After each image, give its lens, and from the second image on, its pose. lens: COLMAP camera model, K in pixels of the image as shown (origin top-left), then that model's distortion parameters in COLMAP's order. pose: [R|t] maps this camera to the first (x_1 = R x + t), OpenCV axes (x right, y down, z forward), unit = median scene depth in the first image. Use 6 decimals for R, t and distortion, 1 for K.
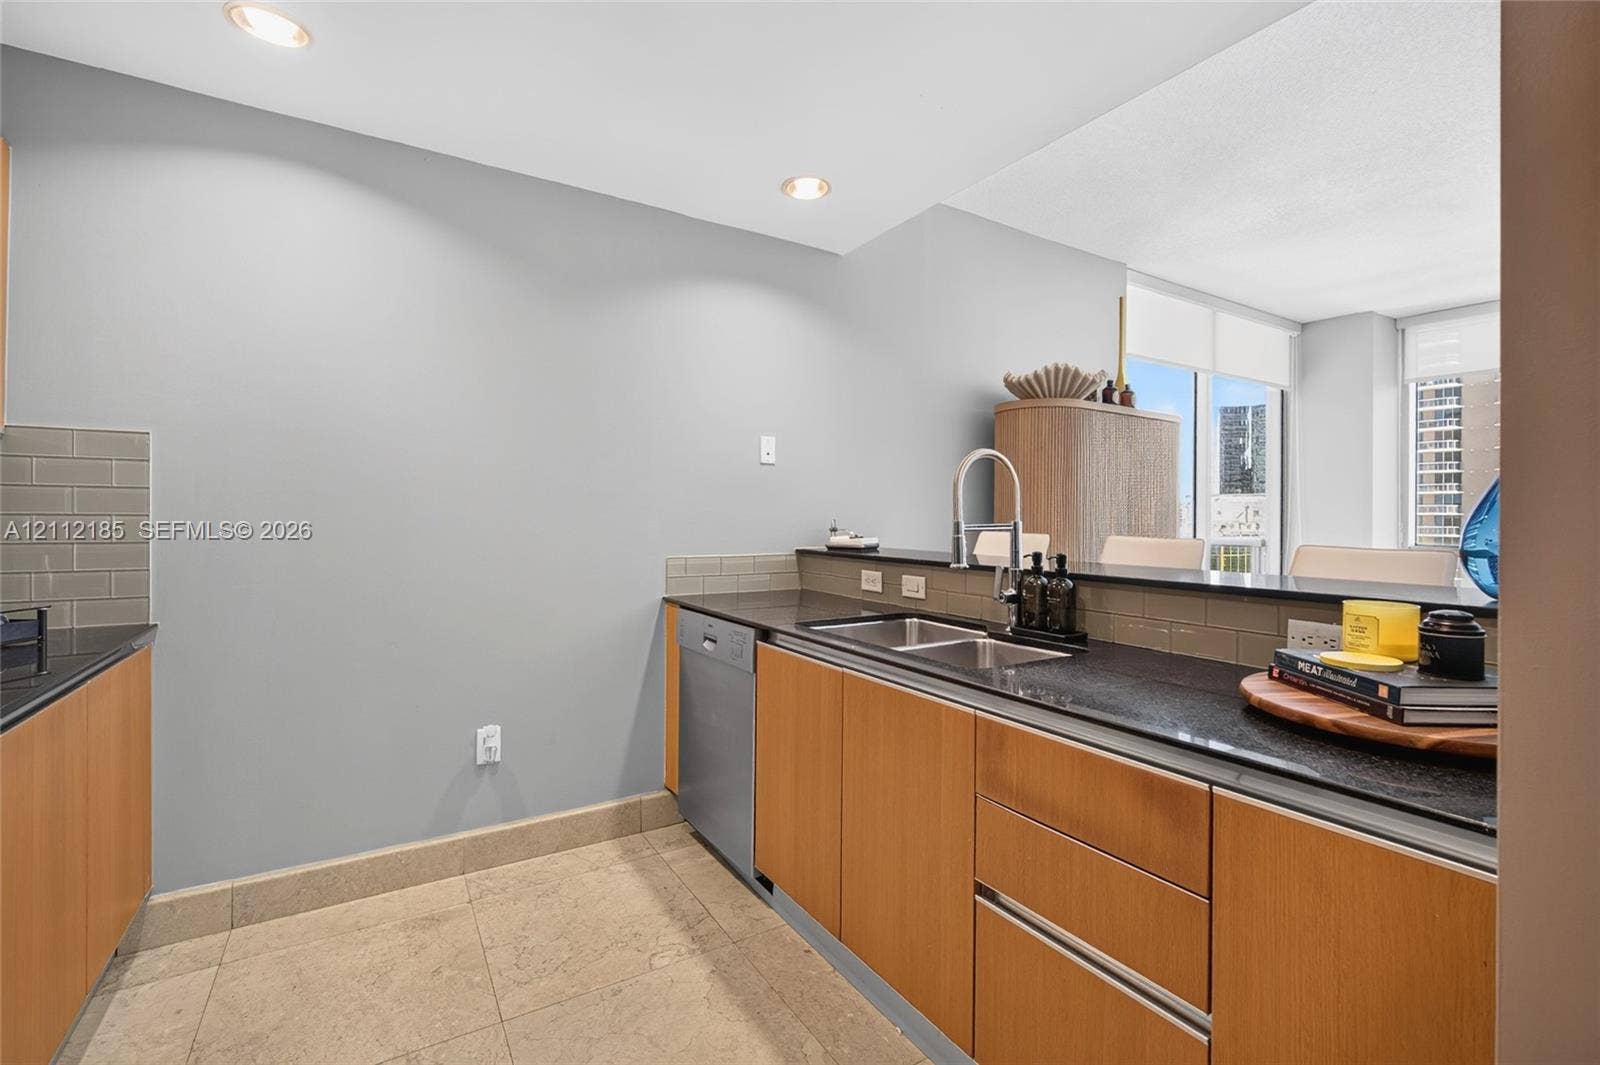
lens RADIAL K [[705.9, 0, 799.8], [0, 705.9, 497.0], [0, 0, 1]] dist [0.024208, -0.000054]
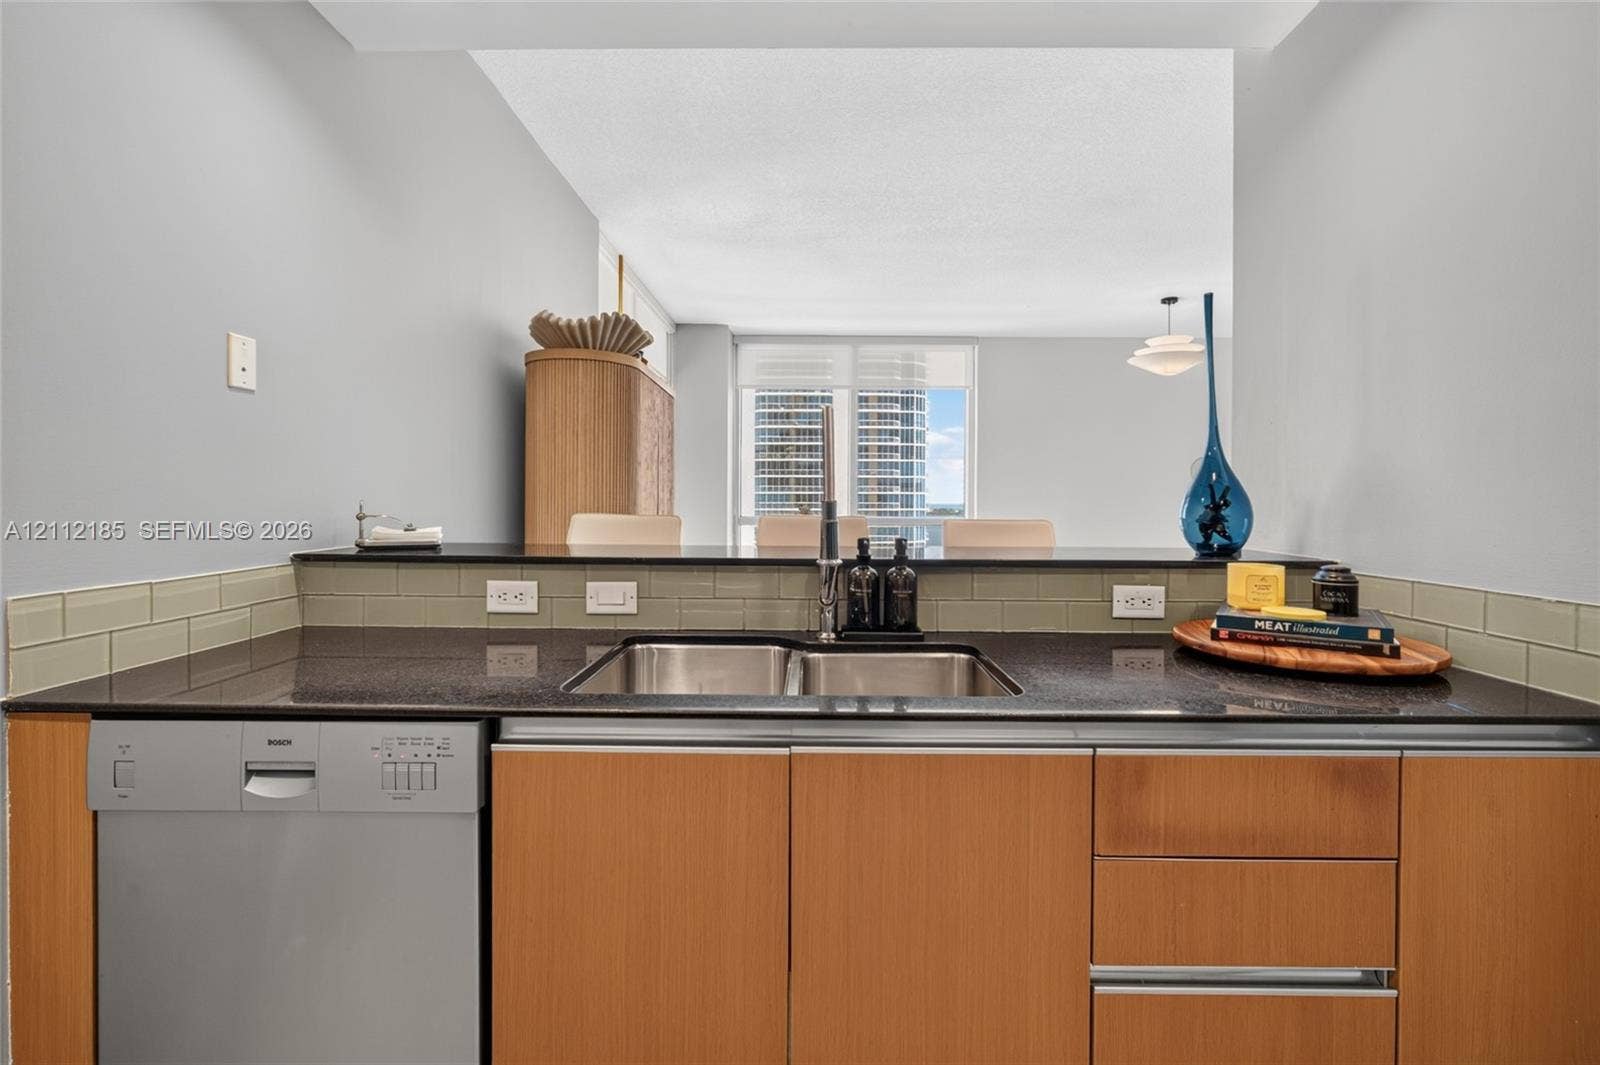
lens RADIAL K [[702.0, 0, 802.7], [0, 702.0, 504.9], [0, 0, 1]] dist [-0.011350, -0.000089]
pose [[0.539314, -0.014180, 0.841985, -0.322067], [-0.024959, 0.999150, 0.032814, 0.011600], [-0.841735, -0.038713, 0.538501, 0.506528]]
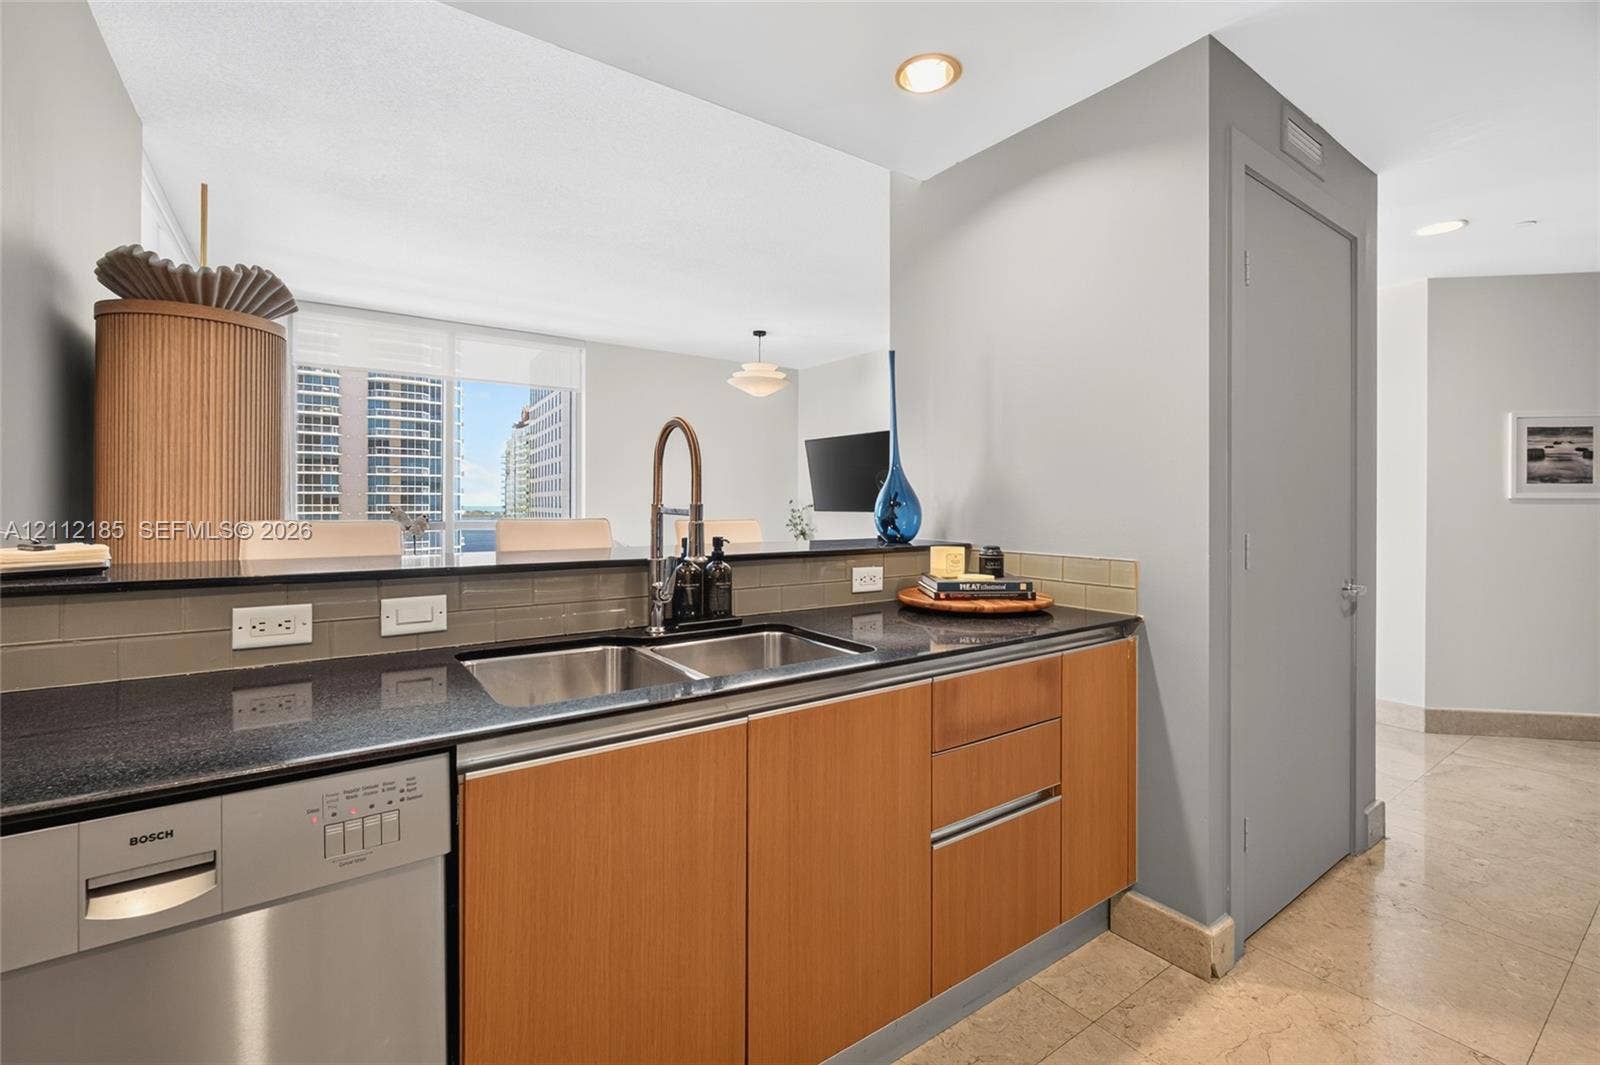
lens RADIAL K [[702.0, 0, 802.7], [0, 702.0, 504.9], [0, 0, 1]] dist [-0.011350, -0.000089]
pose [[-0.067980, -0.013608, 0.997594, -0.471461], [-0.034745, 0.999333, 0.011264, 0.016732], [-0.997082, -0.033896, -0.068407, 0.746393]]
